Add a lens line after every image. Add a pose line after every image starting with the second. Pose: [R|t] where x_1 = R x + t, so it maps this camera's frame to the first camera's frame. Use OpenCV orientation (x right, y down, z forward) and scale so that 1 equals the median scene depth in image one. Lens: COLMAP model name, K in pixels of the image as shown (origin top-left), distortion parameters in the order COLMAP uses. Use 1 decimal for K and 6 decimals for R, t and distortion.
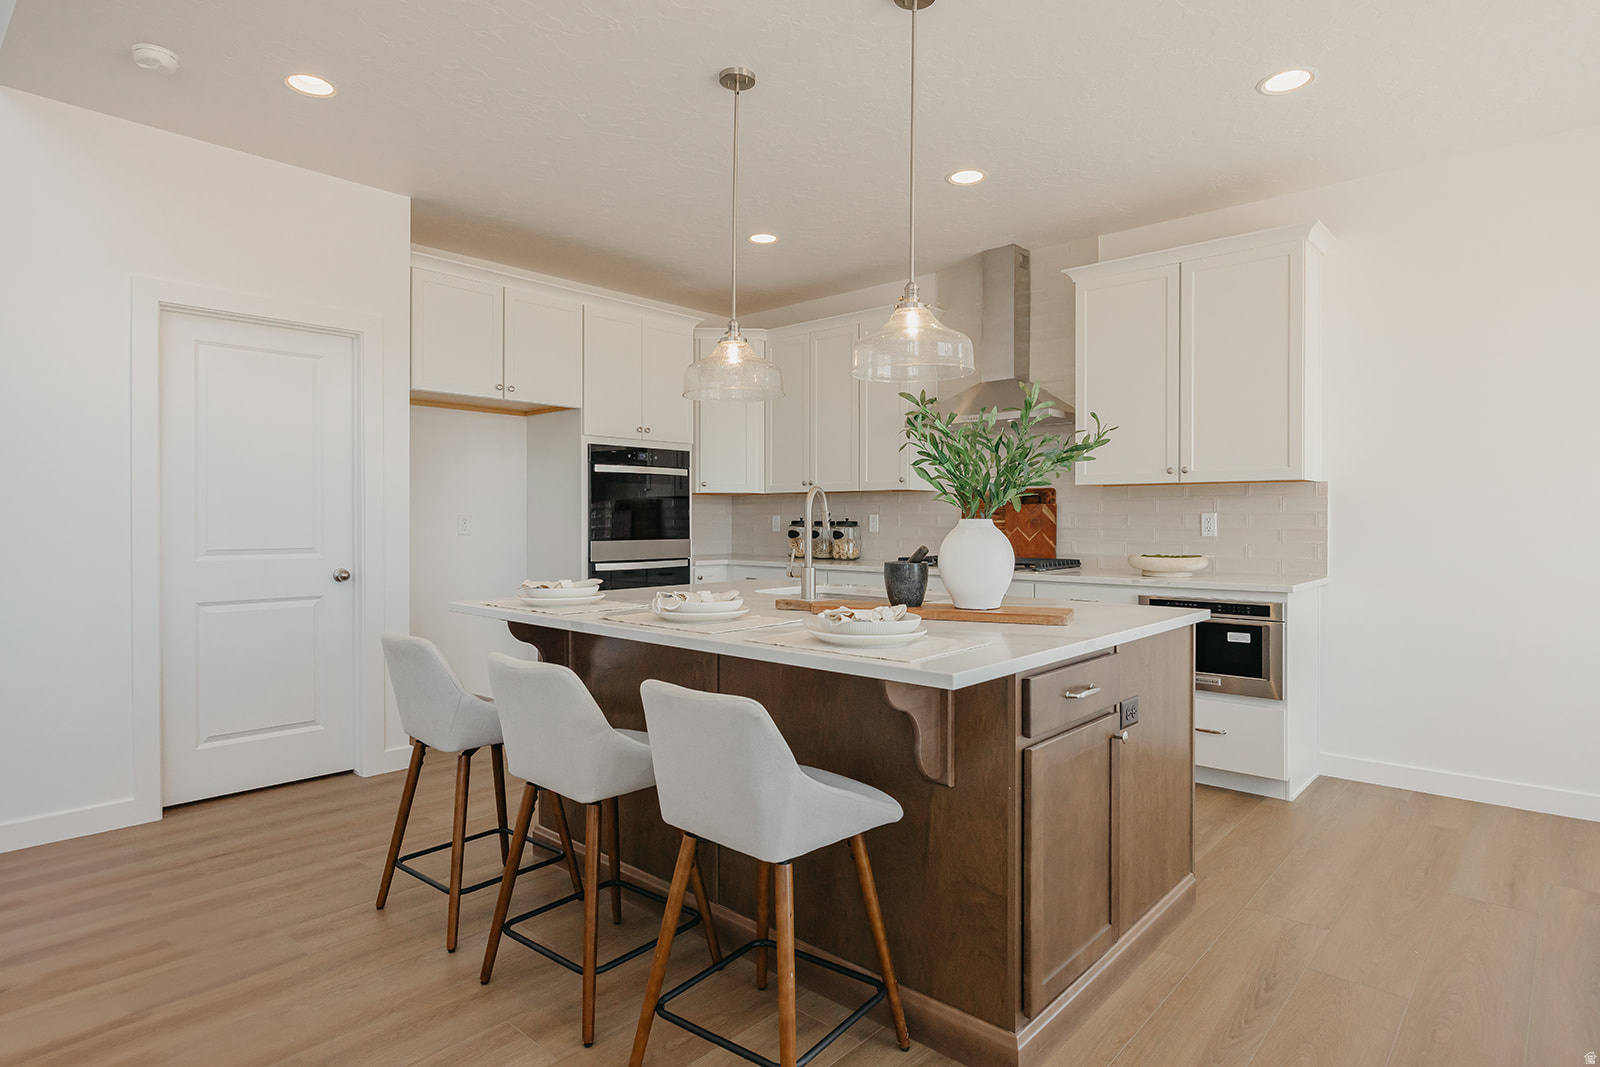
lens RADIAL K [[882.8, 0, 800.0], [0, 882.8, 533.5], [0, 0, 1]] dist [-0.004328, -0.001874]
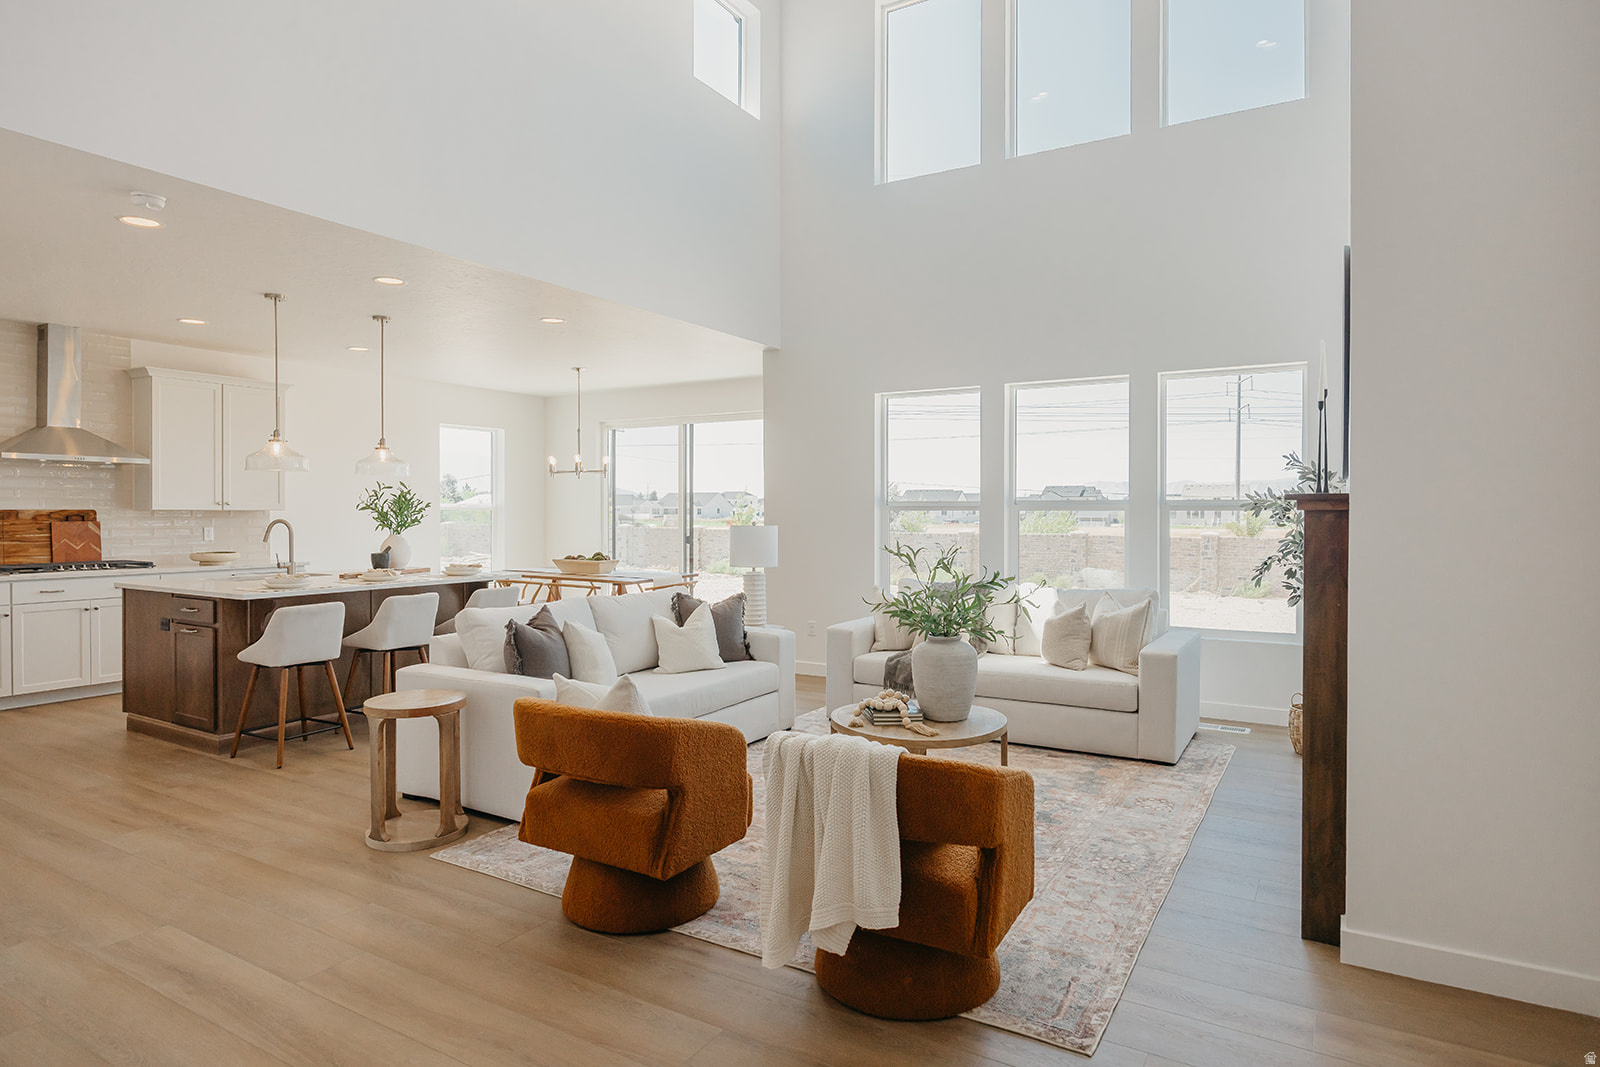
lens RADIAL K [[928.2, 0, 796.7], [0, 928.2, 522.6], [0, 0, 1]] dist [-0.001760, 0.000888]
pose [[-0.182102, -0.014341, 0.983175, -1.345955], [0.010963, 0.999802, 0.016614, -0.043432], [-0.983218, 0.013804, -0.181909, 0.178777]]
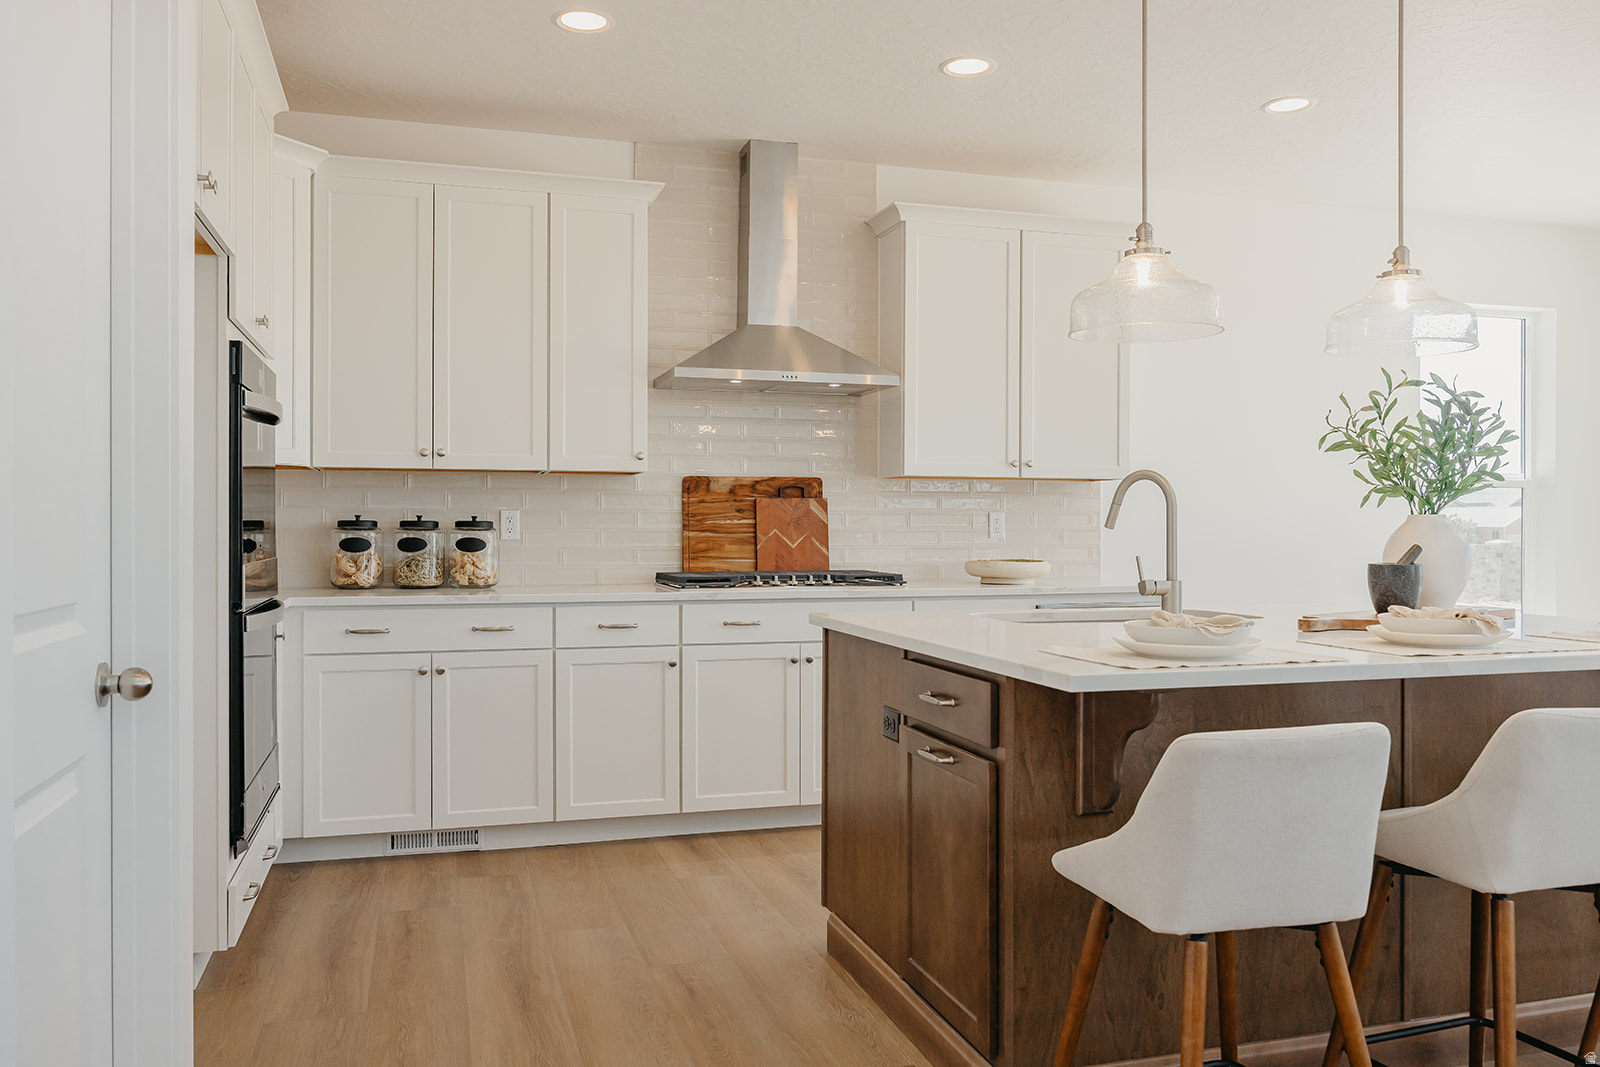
lens RADIAL K [[1258.6, 0, 800.0], [0, 1258.6, 533.5], [0, 0, 1]] dist [-0.005273, -0.001259]
pose [[0.519952, -0.006566, 0.854170, -0.653284], [0.011639, 0.999932, 0.000601, -0.003769], [-0.854116, 0.009629, 0.519993, 0.445881]]
